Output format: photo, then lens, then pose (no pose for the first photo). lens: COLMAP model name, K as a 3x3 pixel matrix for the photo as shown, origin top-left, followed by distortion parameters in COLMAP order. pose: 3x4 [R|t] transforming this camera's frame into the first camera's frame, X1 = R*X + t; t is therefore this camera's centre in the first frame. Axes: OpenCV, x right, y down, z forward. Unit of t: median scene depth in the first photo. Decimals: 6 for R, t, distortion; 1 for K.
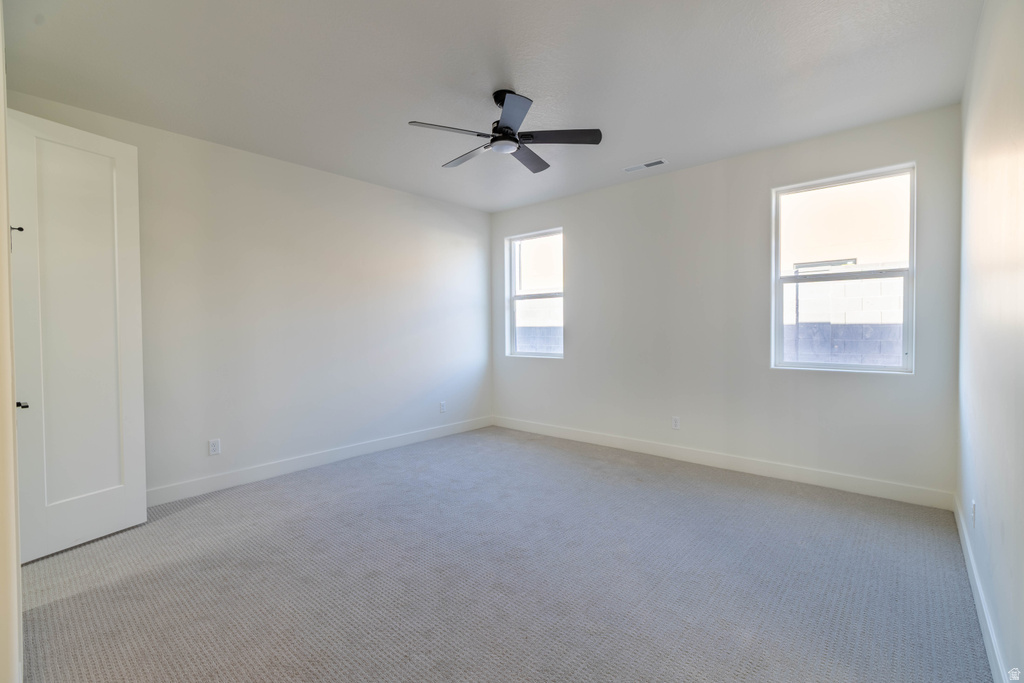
lens RADIAL K [[451.9, 0, 516.6], [0, 451.9, 339.0], [0, 0, 1]] dist [0.000841, -0.000183]
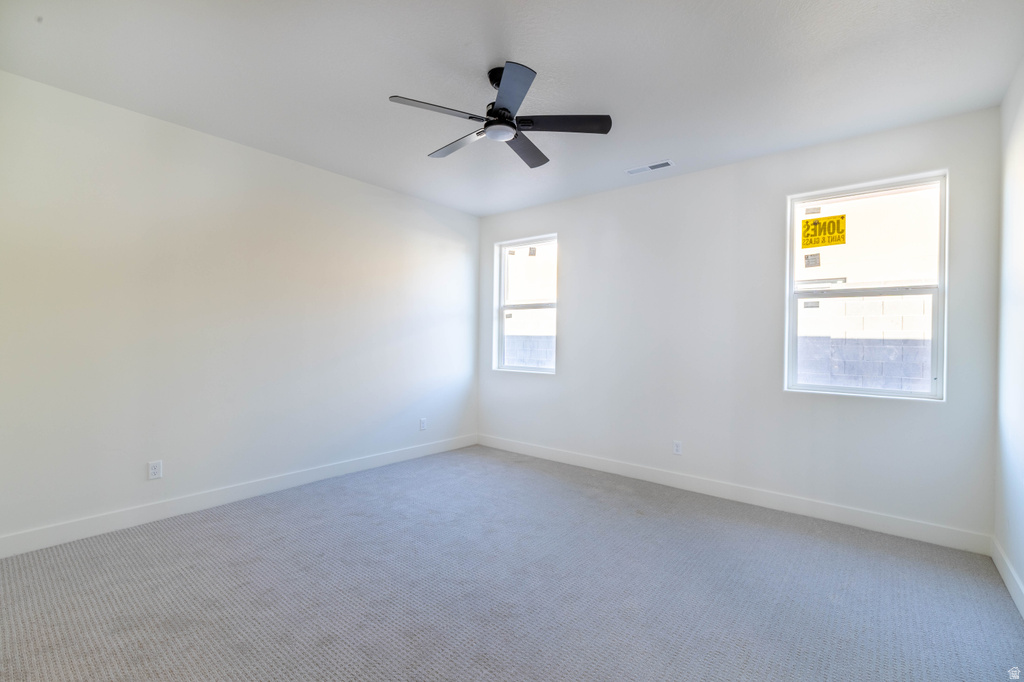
lens RADIAL K [[451.9, 0, 513.4], [0, 451.9, 342.2], [0, 0, 1]] dist [0.000841, -0.000183]
pose [[0.999393, 0.023277, 0.025930, -0.012697], [-0.022795, 0.999565, -0.018707, -0.005044], [-0.026354, 0.018104, 0.999489, 0.121827]]
